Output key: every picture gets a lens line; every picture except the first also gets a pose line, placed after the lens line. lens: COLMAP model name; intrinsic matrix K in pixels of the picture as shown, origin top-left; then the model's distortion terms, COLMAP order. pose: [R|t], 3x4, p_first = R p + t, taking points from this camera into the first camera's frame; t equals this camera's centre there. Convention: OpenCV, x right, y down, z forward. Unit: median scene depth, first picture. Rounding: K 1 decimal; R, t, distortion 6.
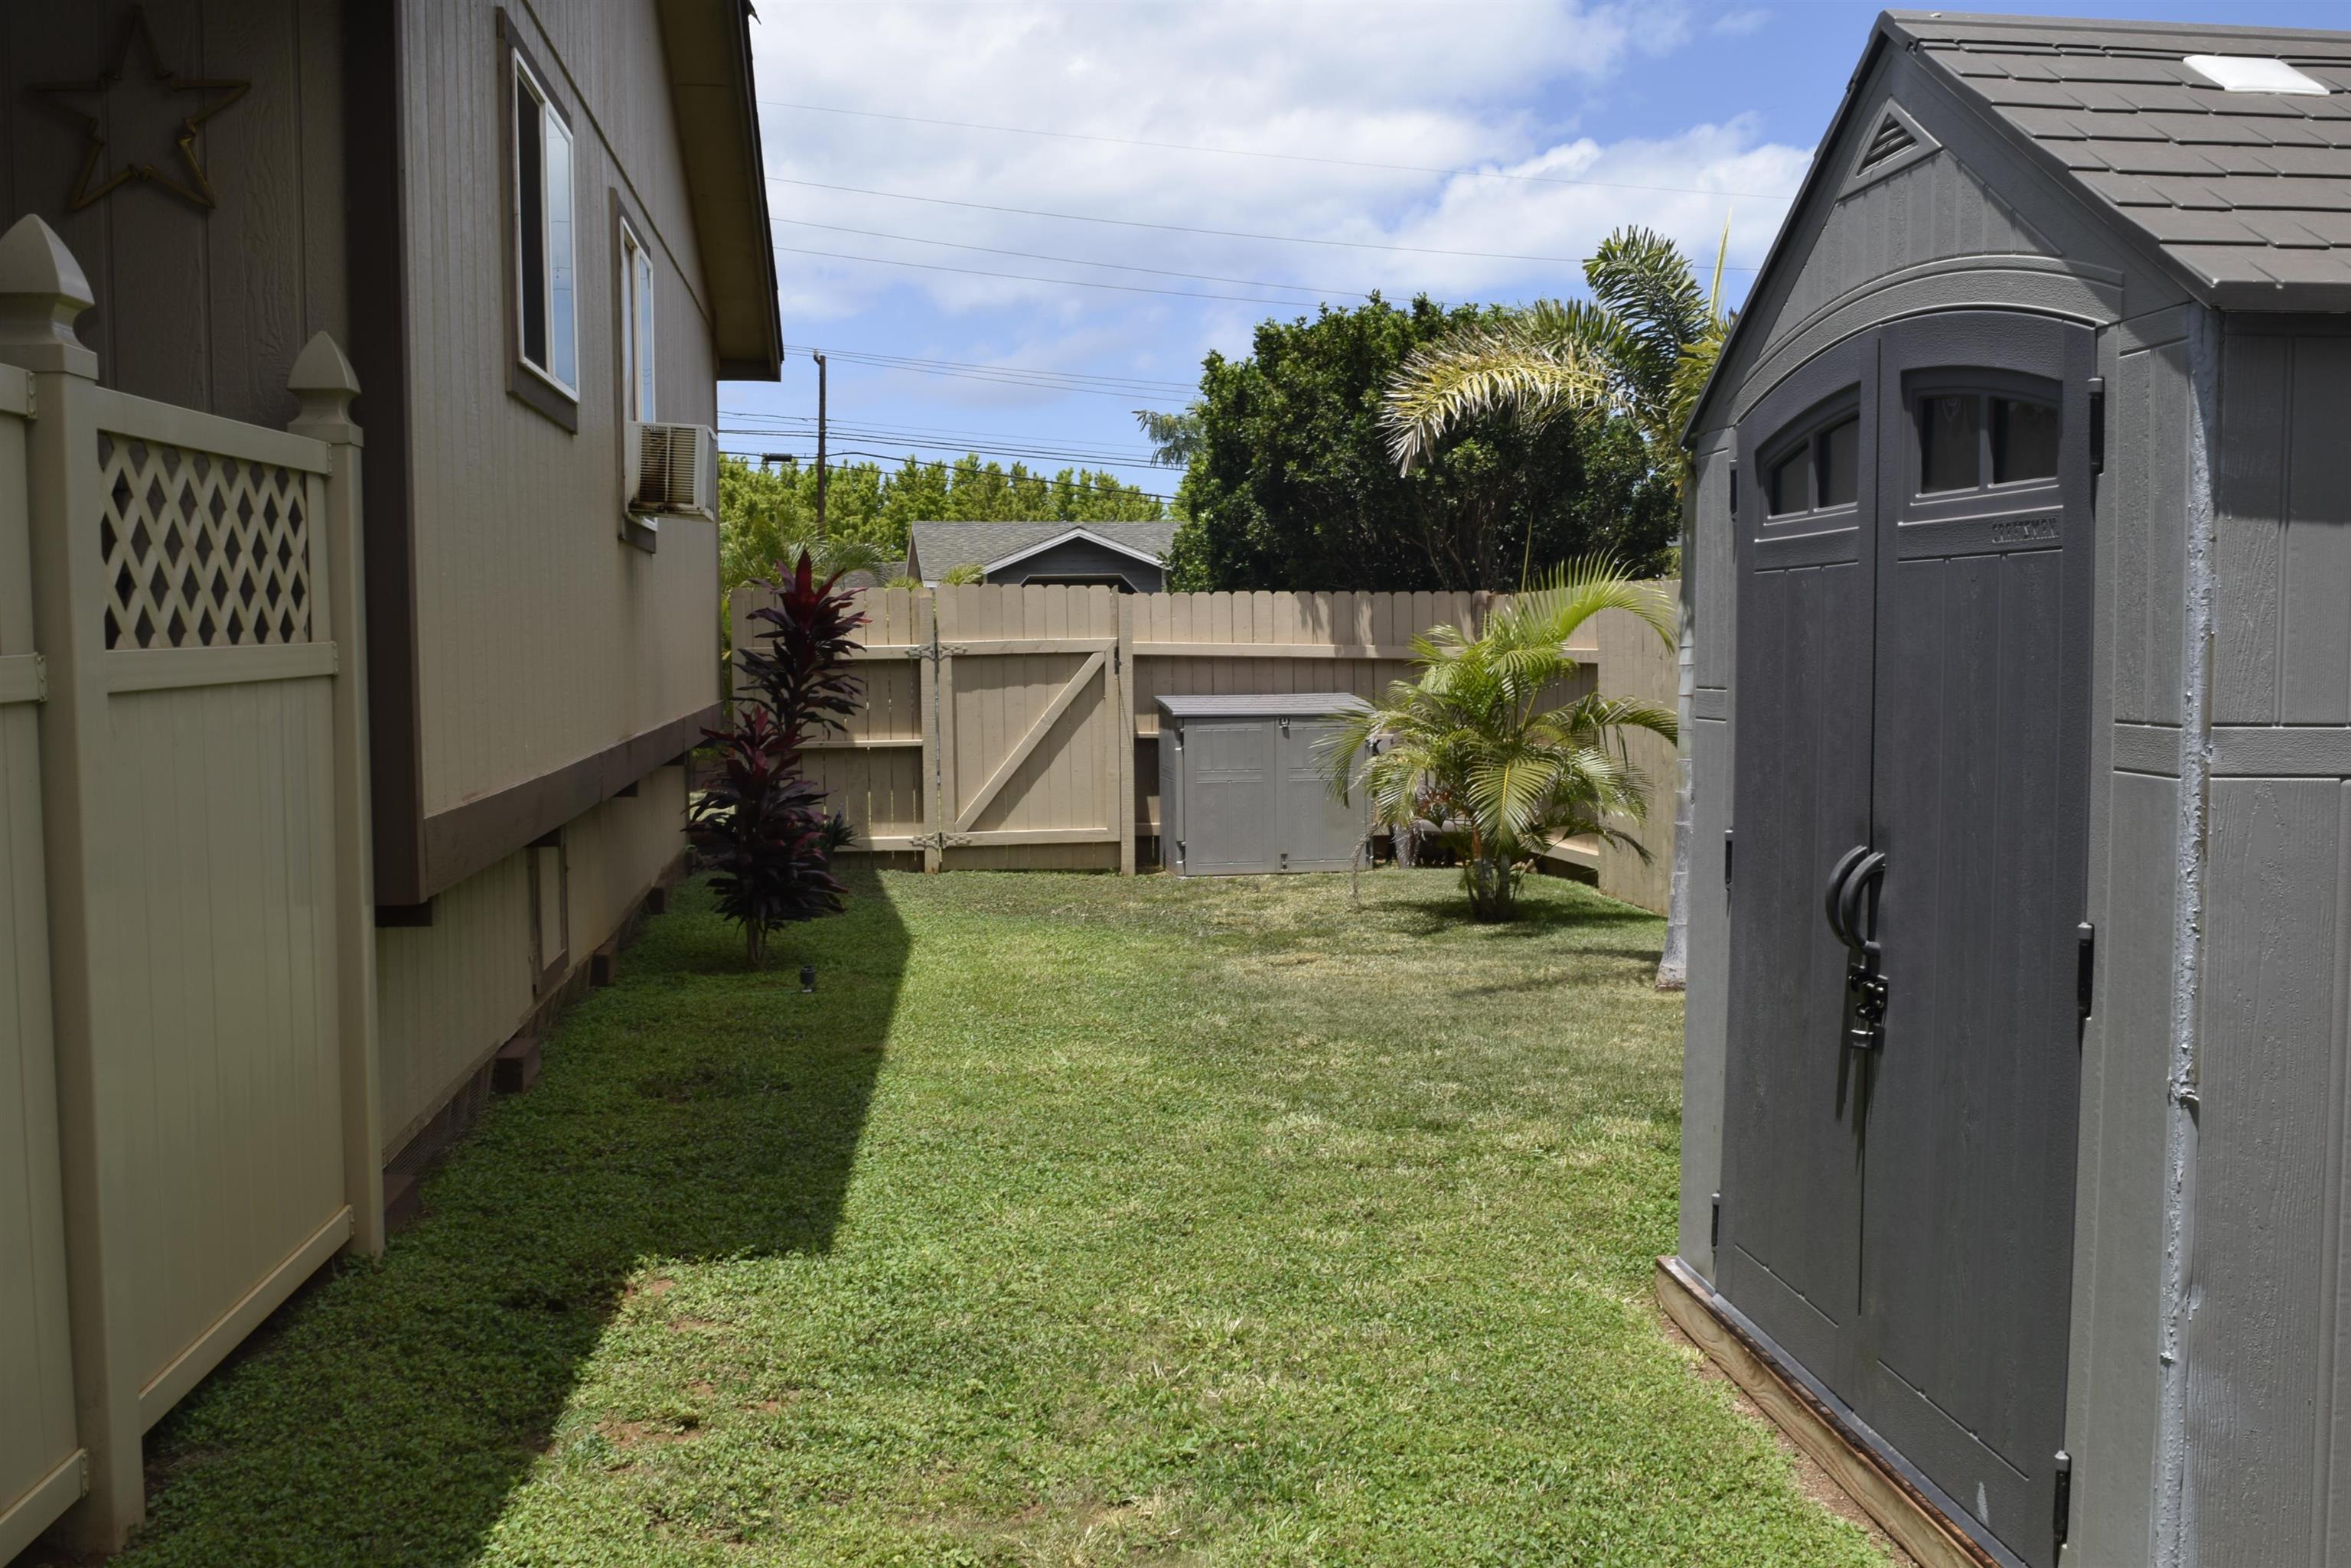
lens RADIAL K [[2338.8, 0, 1175.5], [0, 2338.8, 784.0], [0, 0, 1]] dist [-0.026435, -0.011648]
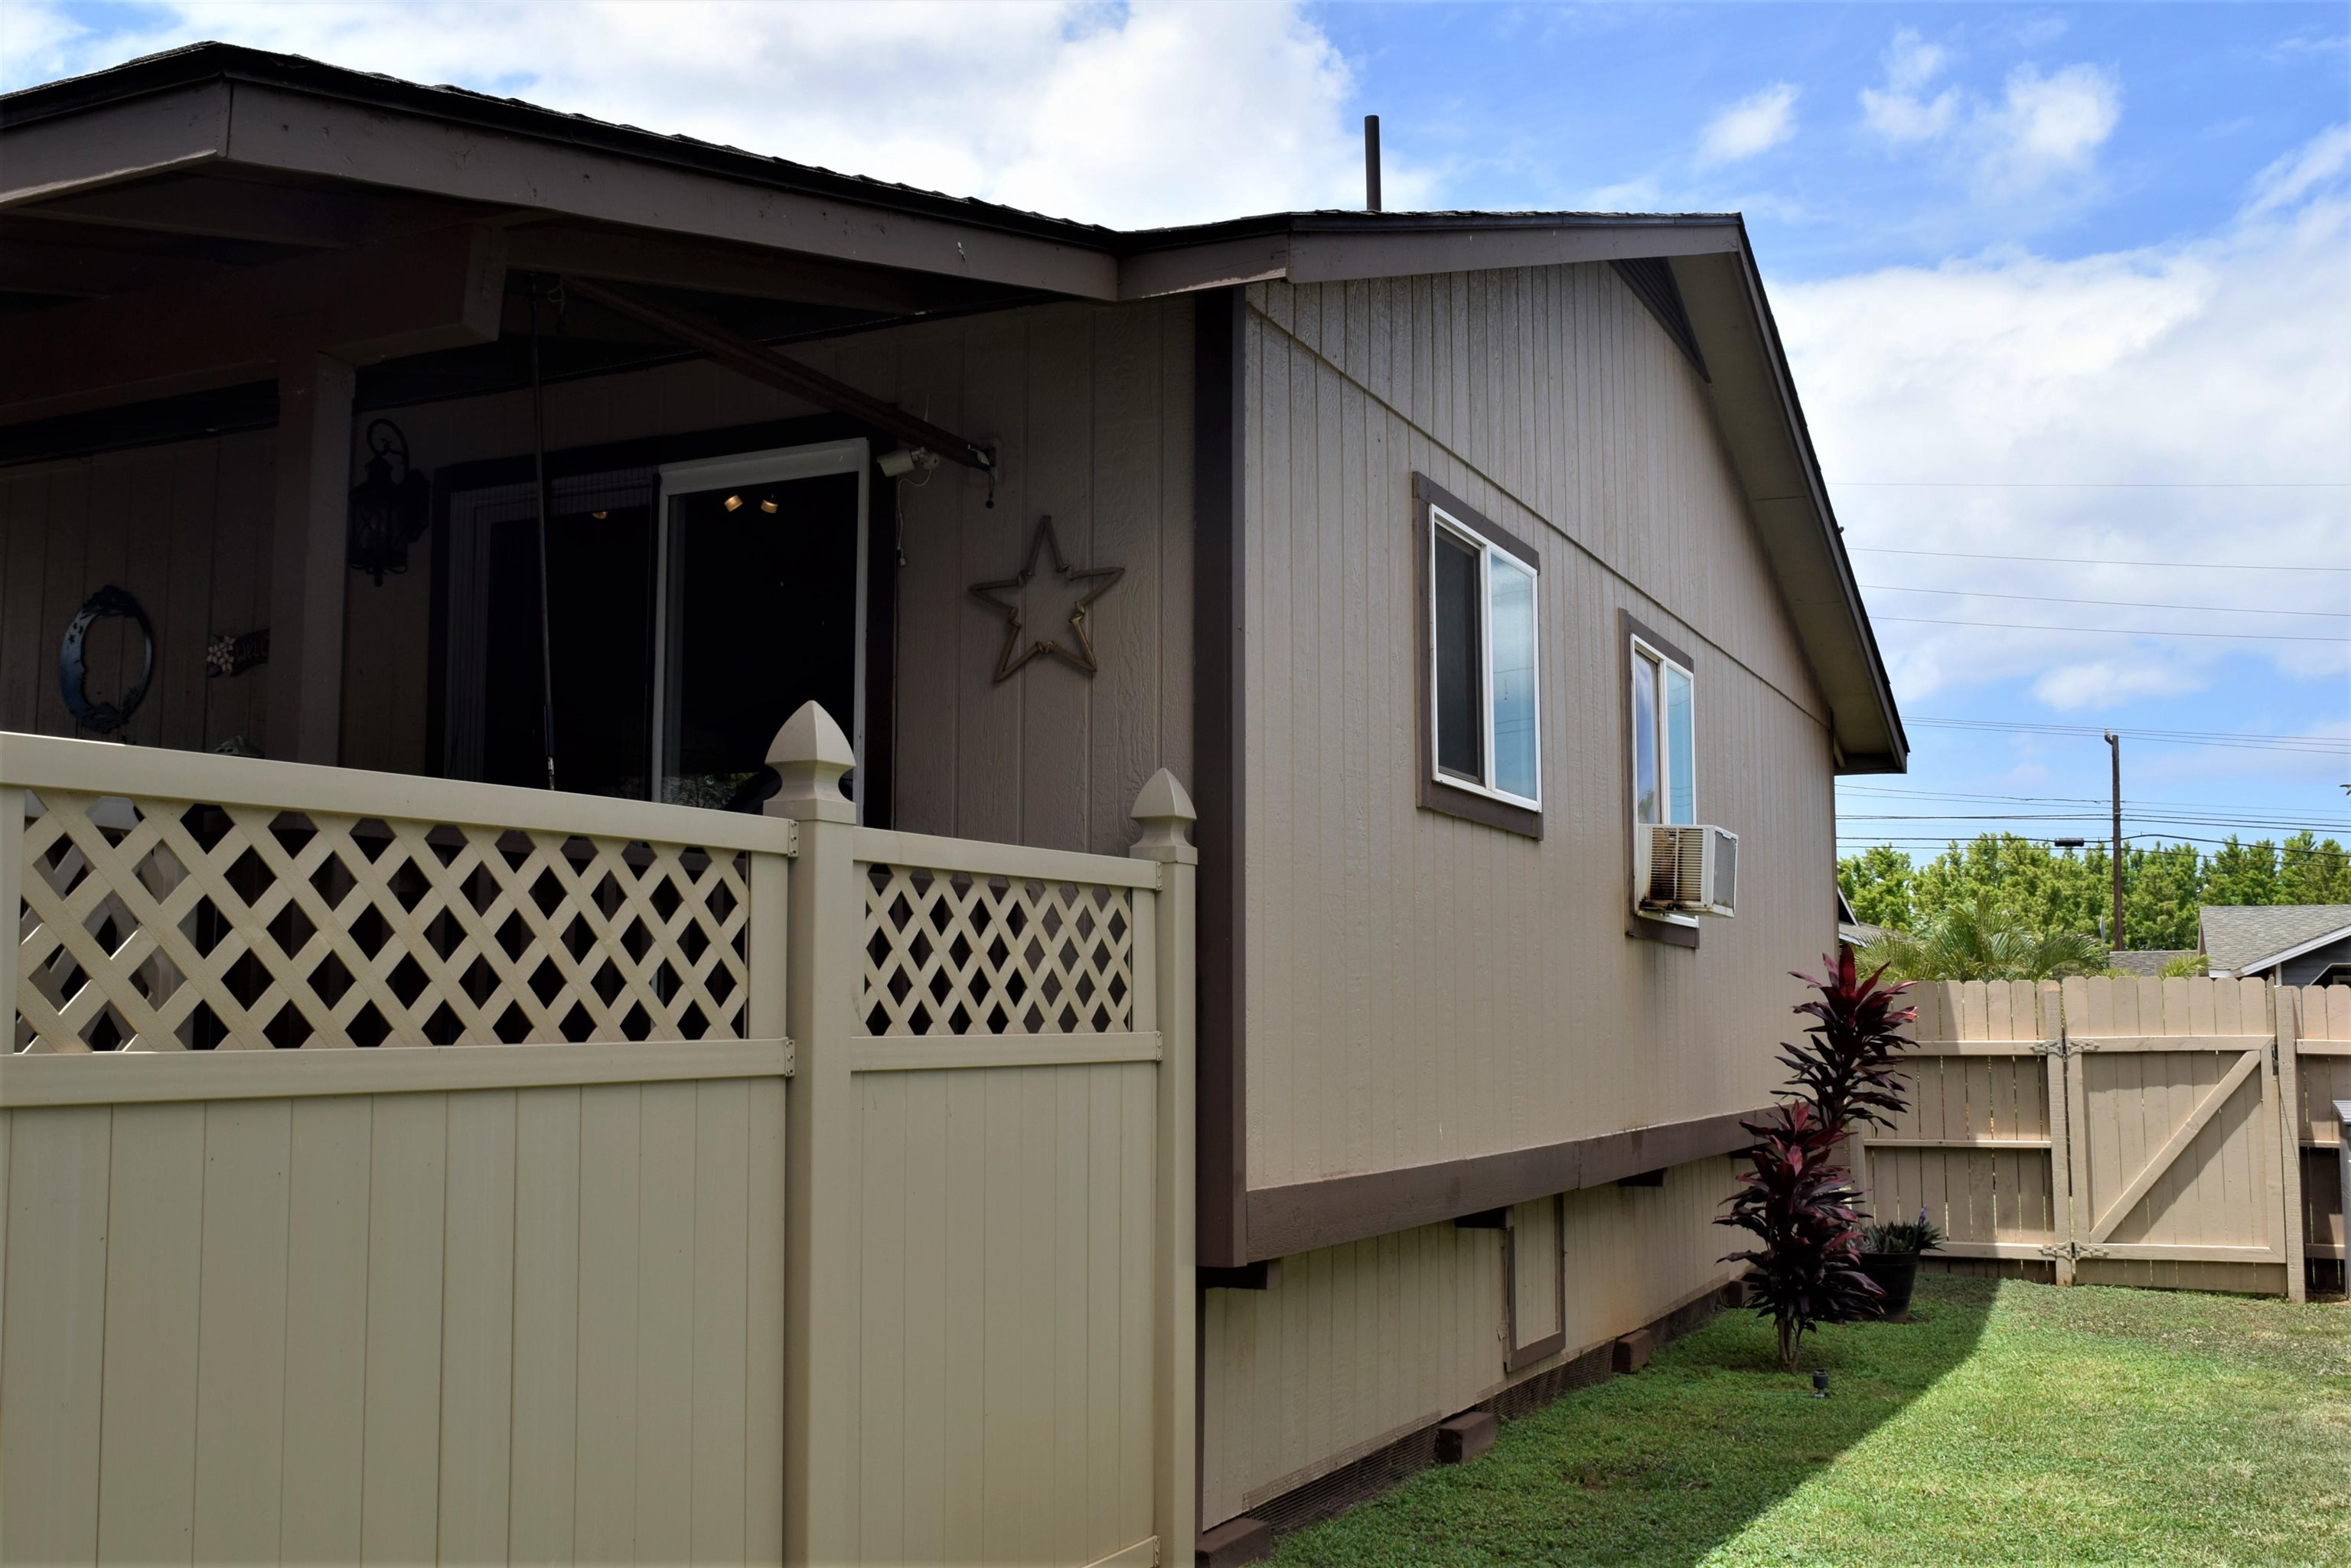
lens RADIAL K [[2336.1, 0, 1175.5], [0, 2336.1, 784.0], [0, 0, 1]] dist [-0.012349, -0.003741]
pose [[0.853179, -0.045495, -0.519631, 0.100694], [-0.041506, 0.987109, -0.154572, -0.001406], [0.519965, 0.153445, 0.840292, 0.002697]]
